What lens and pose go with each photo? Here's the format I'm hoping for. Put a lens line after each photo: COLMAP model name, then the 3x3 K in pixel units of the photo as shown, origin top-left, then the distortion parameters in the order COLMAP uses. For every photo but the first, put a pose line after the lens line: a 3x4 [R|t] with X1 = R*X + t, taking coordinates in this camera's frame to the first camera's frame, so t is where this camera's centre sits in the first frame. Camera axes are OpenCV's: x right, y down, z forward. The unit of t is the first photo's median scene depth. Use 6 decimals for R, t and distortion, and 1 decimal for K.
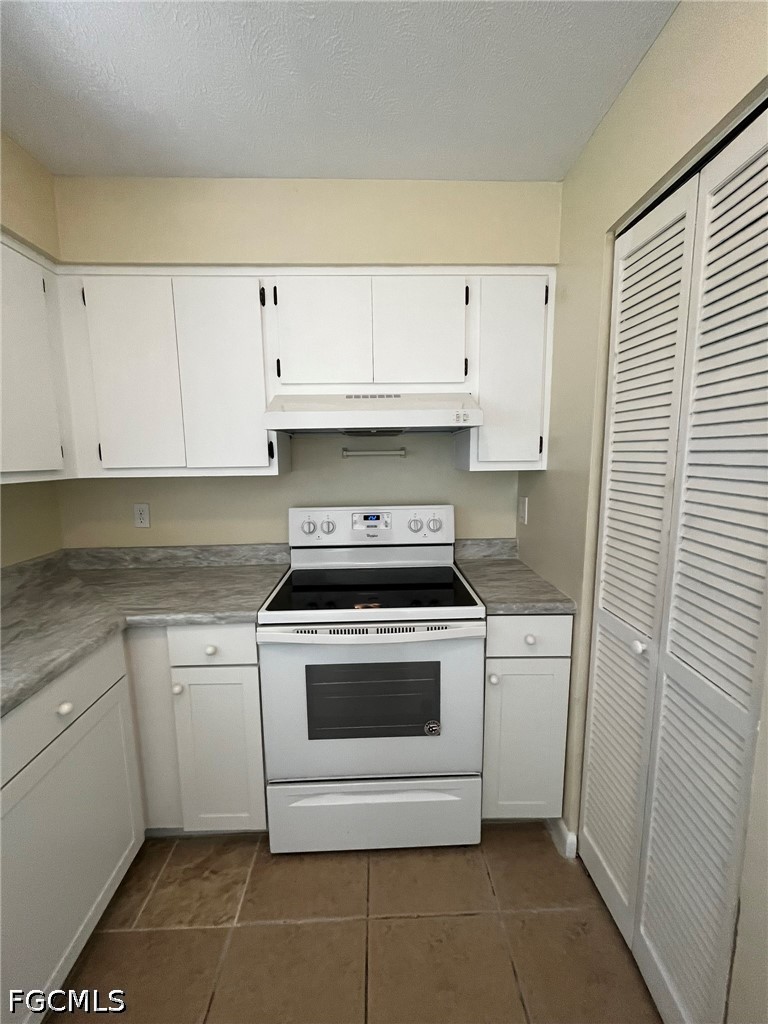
lens RADIAL K [[412.2, 0, 382.5], [0, 412.2, 510.3], [0, 0, 1]] dist [-0.002526, -0.000112]
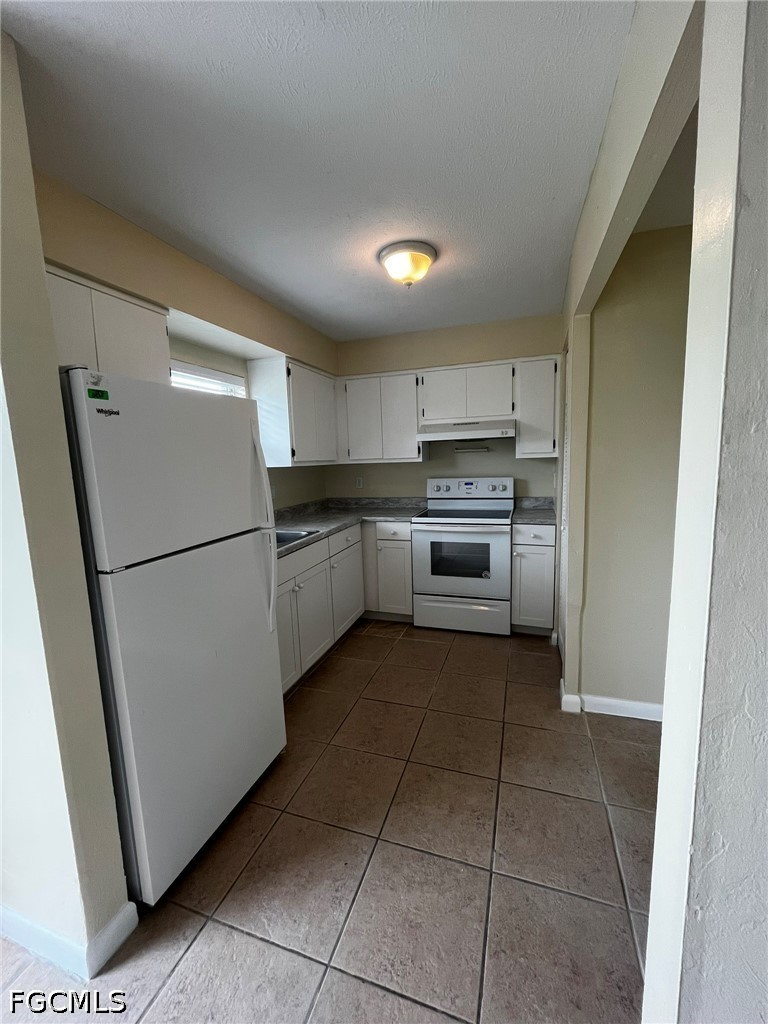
lens RADIAL K [[412.2, 0, 385.3], [0, 412.2, 513.2], [0, 0, 1]] dist [-0.002526, -0.000112]
pose [[0.937578, 0.028652, -0.346593, 0.344488], [-0.025243, 0.999578, 0.014347, 0.169161], [0.346858, -0.004703, 0.937906, -1.169627]]
